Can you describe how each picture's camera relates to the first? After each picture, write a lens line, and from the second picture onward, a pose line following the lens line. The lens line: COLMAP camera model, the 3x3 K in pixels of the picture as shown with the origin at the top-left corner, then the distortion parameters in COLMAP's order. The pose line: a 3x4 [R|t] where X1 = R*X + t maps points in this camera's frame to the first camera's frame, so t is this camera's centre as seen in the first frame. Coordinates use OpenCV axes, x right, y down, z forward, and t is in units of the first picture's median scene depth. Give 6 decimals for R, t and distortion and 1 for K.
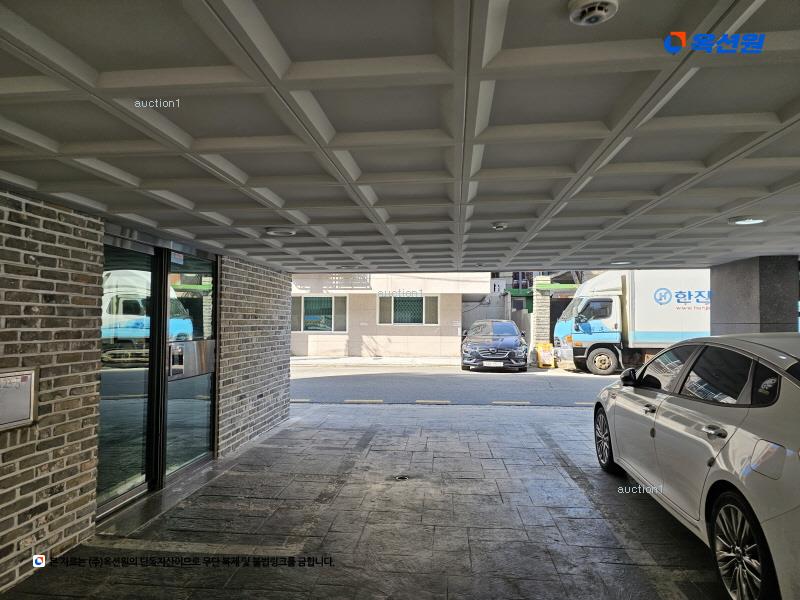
lens RADIAL K [[538.0, 0, 390.0], [0, 538.0, 298.6], [0, 0, 1]] dist [0.072950, -0.071630]
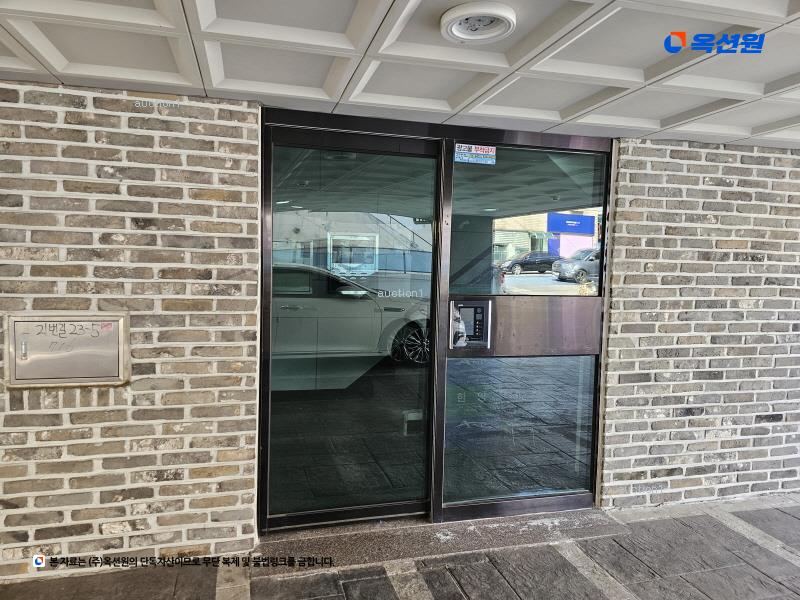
lens RADIAL K [[538.0, 0, 390.0], [0, 538.0, 298.6], [0, 0, 1]] dist [0.072950, -0.071630]
pose [[0.359186, 0.063668, -0.931092, 0.198949], [0.021805, 0.996825, 0.076575, 0.052778], [0.933011, -0.047807, 0.356657, 1.048769]]
